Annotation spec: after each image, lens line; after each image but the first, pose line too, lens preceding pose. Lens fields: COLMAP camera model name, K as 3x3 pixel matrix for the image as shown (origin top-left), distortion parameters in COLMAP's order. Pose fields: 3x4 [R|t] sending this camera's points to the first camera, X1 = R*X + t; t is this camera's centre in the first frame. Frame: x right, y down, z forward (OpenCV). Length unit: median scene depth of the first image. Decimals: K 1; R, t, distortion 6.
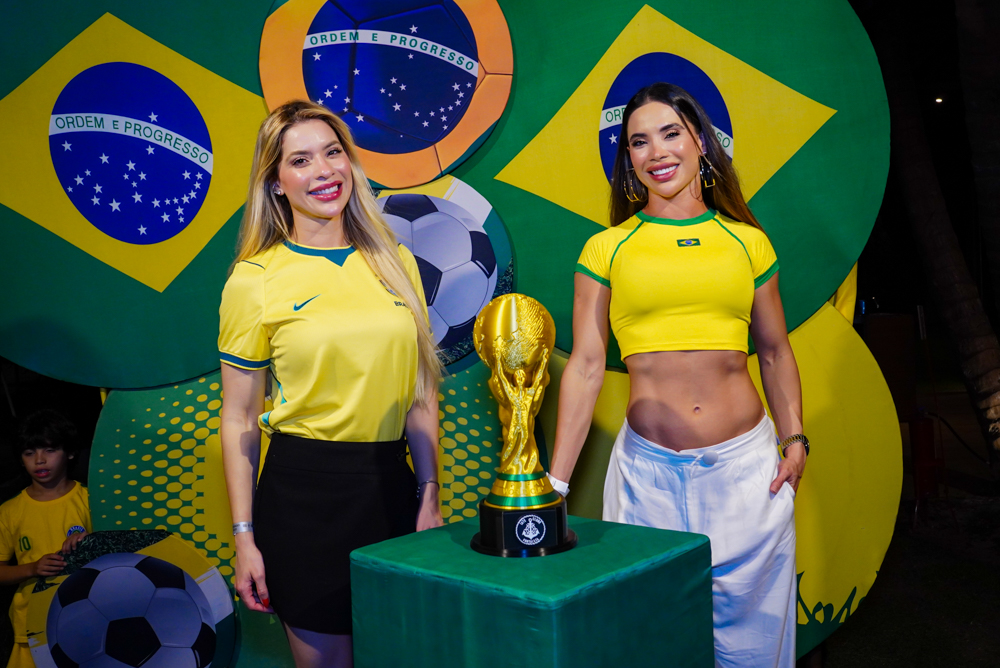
lens RADIAL K [[941.7, 0, 508.0], [0, 941.7, 326.5], [0, 0, 1]] dist [-0.012156, 0.000000]
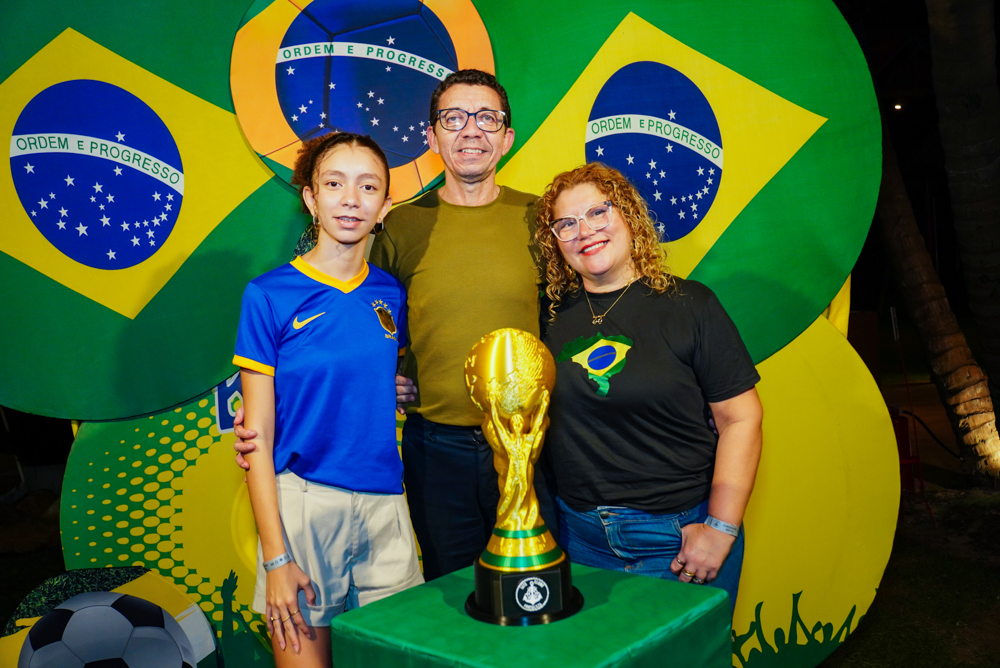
lens RADIAL K [[889.6, 0, 506.0], [0, 889.6, 328.9], [0, 0, 1]] dist [-0.051227, 0.094204]
pose [[0.999560, -0.020370, 0.021567, -0.007936], [0.020292, 0.999787, 0.003834, -0.022194], [-0.021640, -0.003395, 0.999760, 0.089938]]
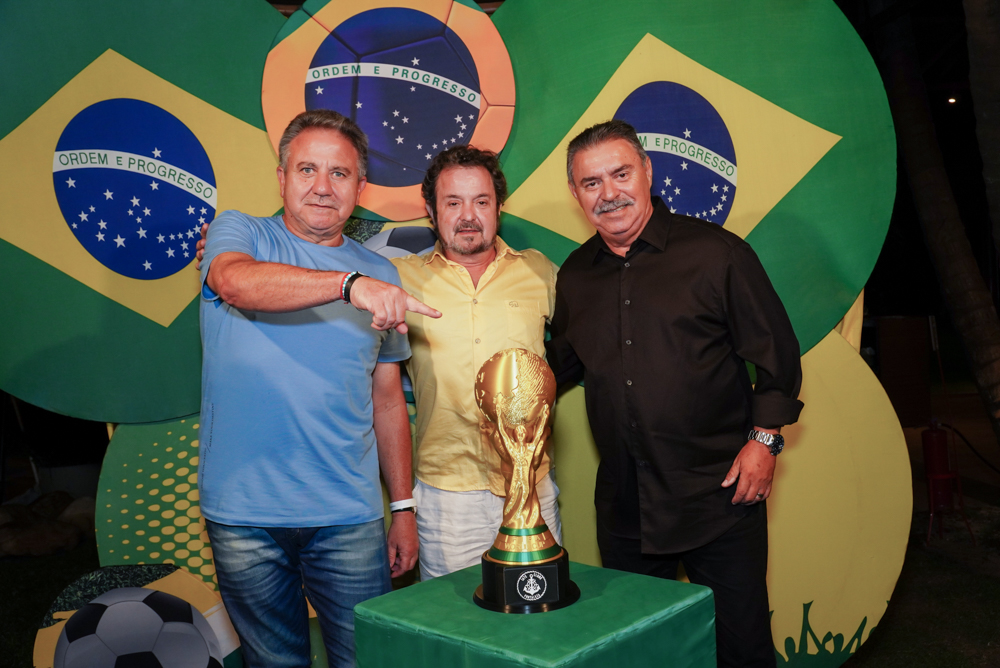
lens RADIAL K [[945.9, 0, 506.2], [0, 945.9, 324.4], [0, 0, 1]] dist [0.007377, 0.000000]
pose [[0.999859, -0.010055, -0.013431, 0.007023], [0.010050, 0.999949, -0.000436, -0.035226], [0.013435, 0.000301, 0.999910, -0.005891]]
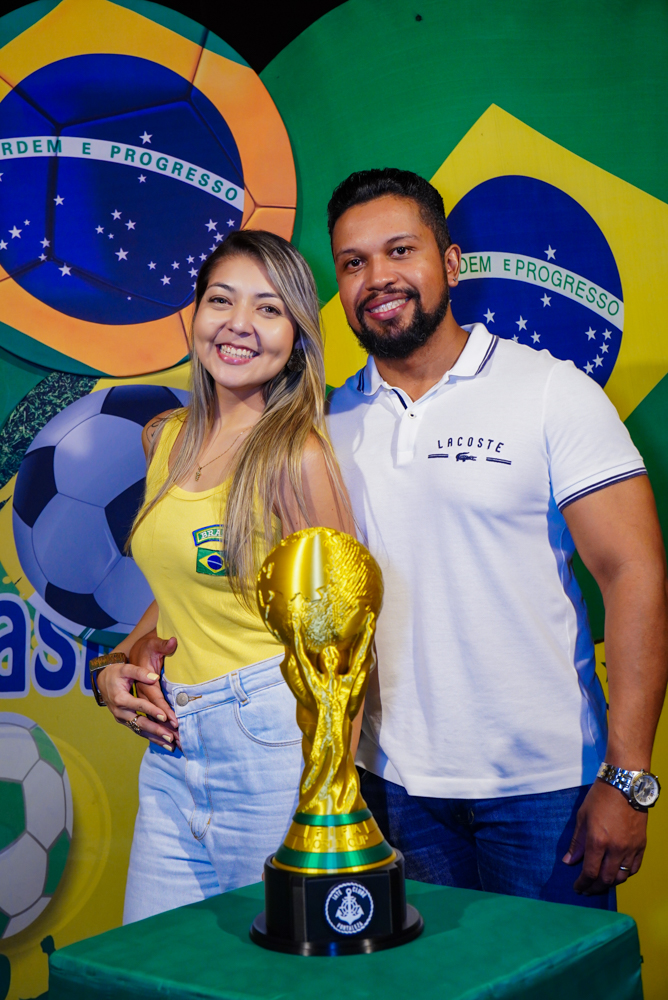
lens RADIAL K [[1353.7, 0, 332.7], [0, 1353.7, 490.7], [0, 0, 1]] dist [0.187516, 0.000000]
pose [[0.998829, -0.004766, 0.048137, -0.016492], [0.008257, 0.997328, -0.072589, 0.004306], [-0.047663, 0.072901, 0.996200, 0.043618]]
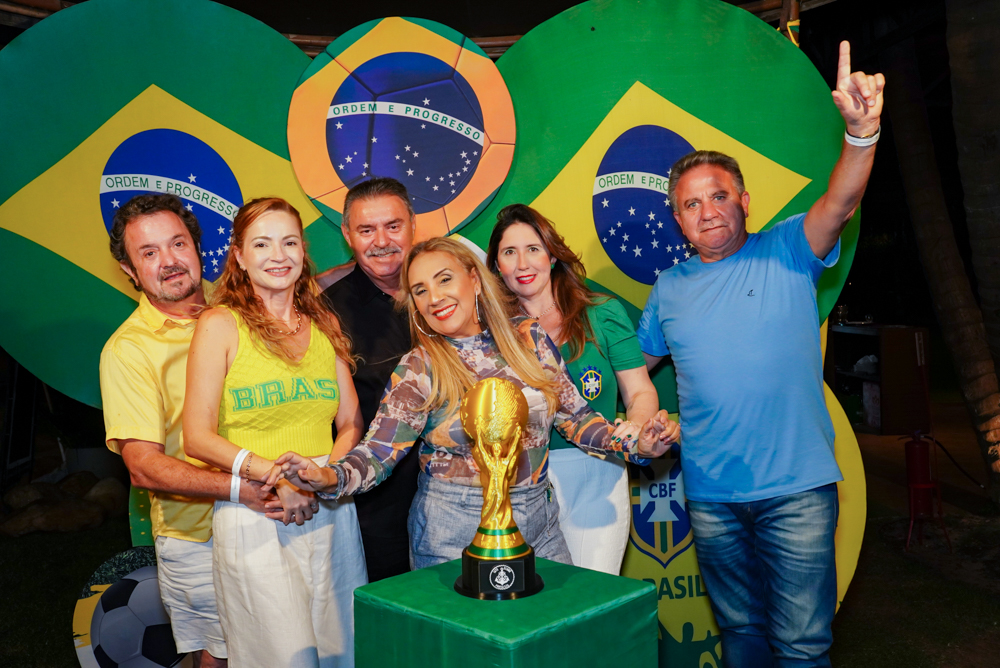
lens RADIAL K [[945.9, 0, 505.1], [0, 945.9, 327.2], [0, 0, 1]] dist [0.014217, 0.000000]
pose [[0.999280, 0.019530, -0.032520, 0.034012], [-0.019093, 0.999724, 0.013665, -0.067637], [0.032778, -0.013034, 0.999378, -0.115928]]
